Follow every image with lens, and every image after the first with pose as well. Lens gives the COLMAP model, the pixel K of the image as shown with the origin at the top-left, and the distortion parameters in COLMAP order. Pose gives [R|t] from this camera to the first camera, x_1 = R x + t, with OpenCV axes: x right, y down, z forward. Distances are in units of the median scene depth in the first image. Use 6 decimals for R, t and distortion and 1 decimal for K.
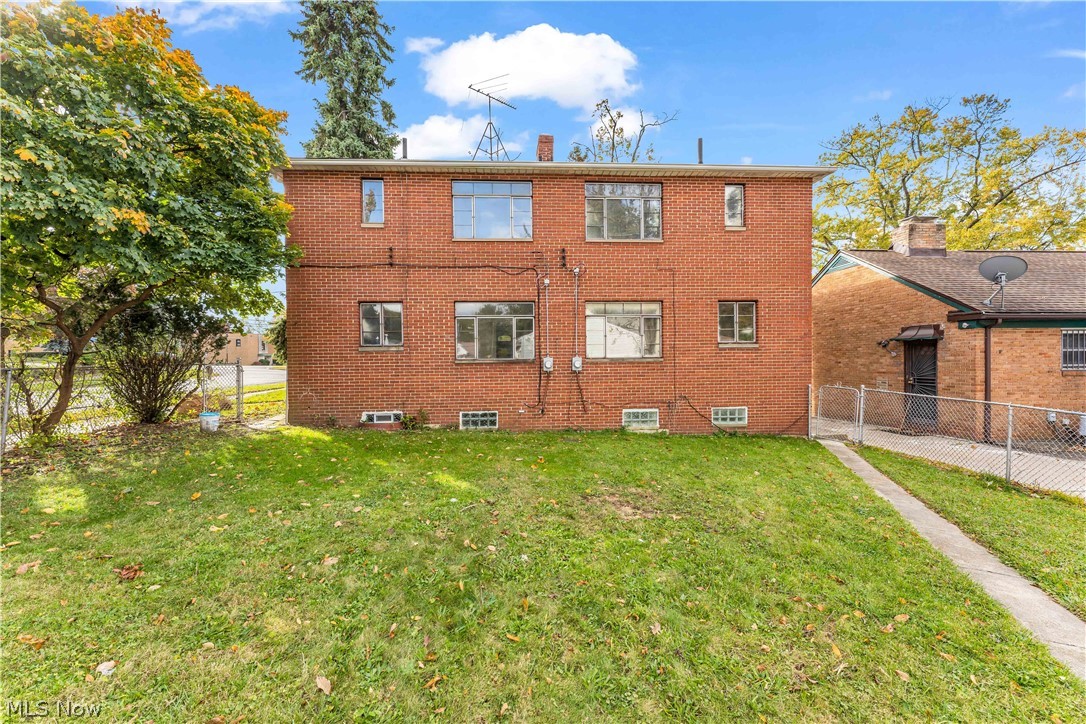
lens RADIAL K [[441.9, 0, 538.4], [0, 441.9, 369.9], [0, 0, 1]] dist [-0.000139, -0.000106]
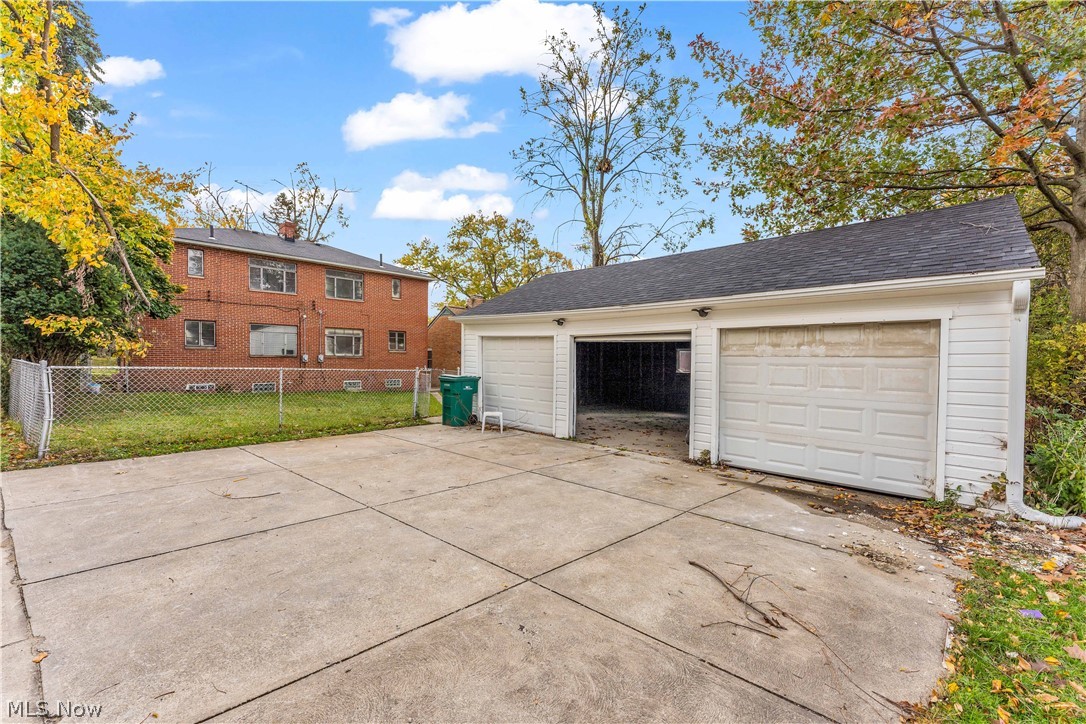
lens RADIAL K [[441.9, 0, 538.4], [0, 441.9, 369.9], [0, 0, 1]] dist [-0.000139, -0.000106]
pose [[0.750528, 0.000669, 0.660838, -0.494572], [-0.008589, 0.999925, 0.008743, 0.013517], [-0.660782, -0.012238, 0.750478, -1.160972]]
